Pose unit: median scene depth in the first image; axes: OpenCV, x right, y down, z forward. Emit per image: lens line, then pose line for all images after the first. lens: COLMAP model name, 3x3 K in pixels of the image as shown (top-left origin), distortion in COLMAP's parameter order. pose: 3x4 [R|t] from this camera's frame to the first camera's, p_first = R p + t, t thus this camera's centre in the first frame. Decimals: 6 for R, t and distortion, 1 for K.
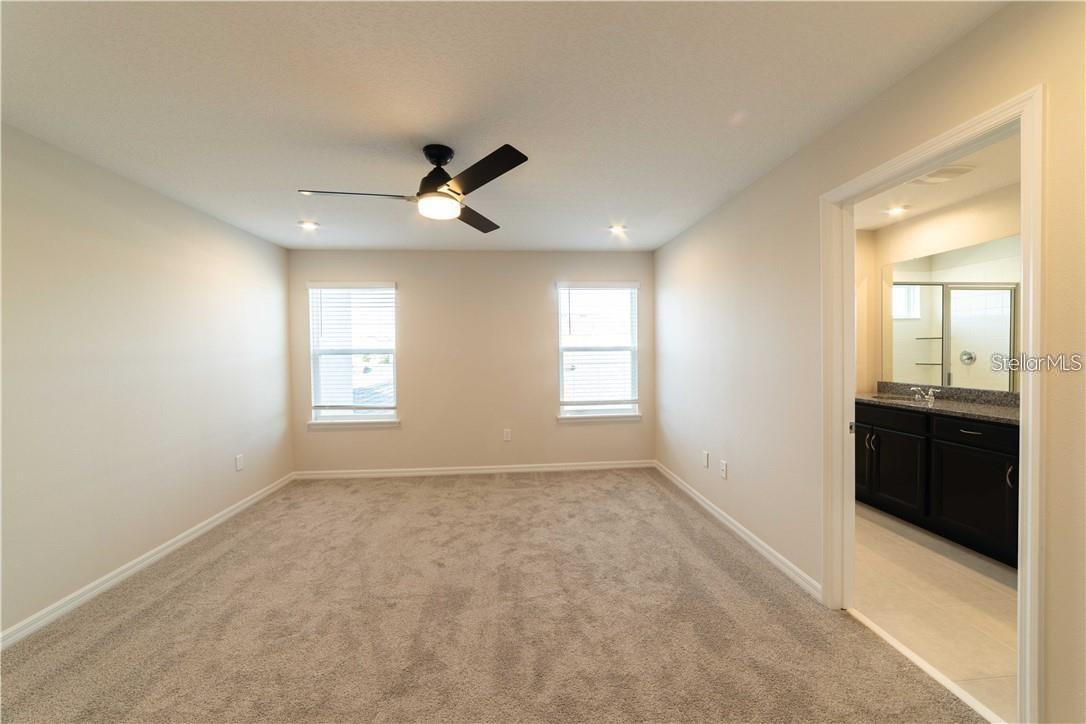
lens RADIAL K [[421.2, 0, 545.7], [0, 421.2, 357.2], [0, 0, 1]] dist [-0.001649, -0.000131]
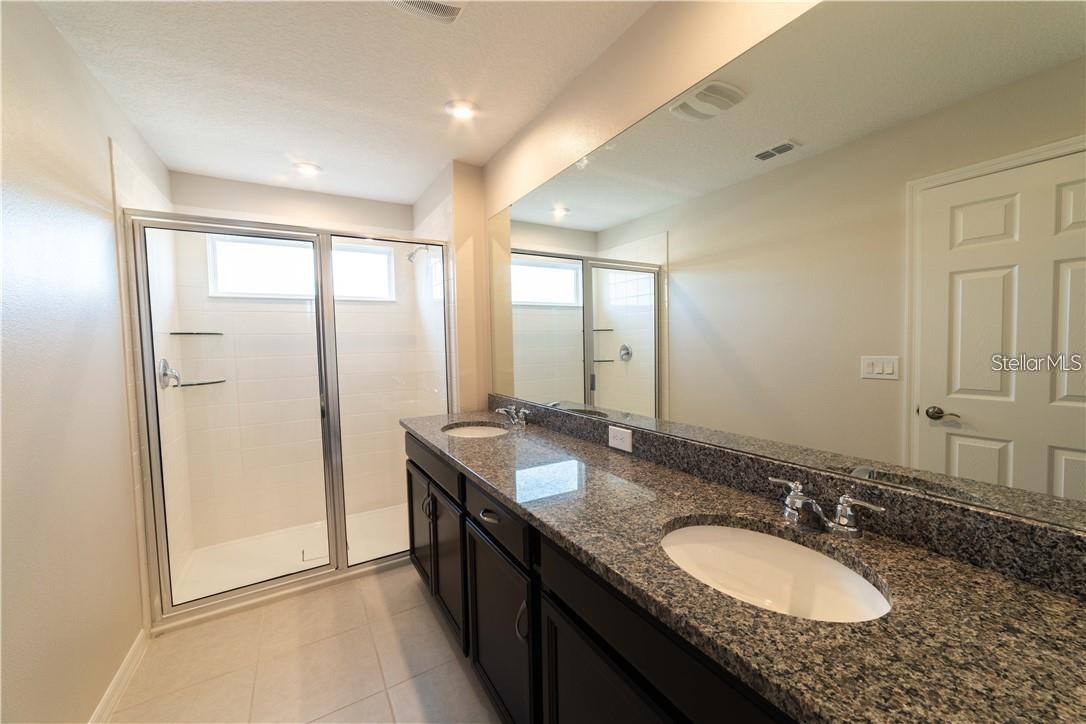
lens RADIAL K [[421.2, 0, 545.0], [0, 421.2, 364.2], [0, 0, 1]] dist [-0.001649, -0.000131]
pose [[0.897828, -0.030920, 0.439260, 0.533952], [0.011783, 0.998861, 0.046228, -0.019662], [-0.440189, -0.036329, 0.897170, 0.333376]]
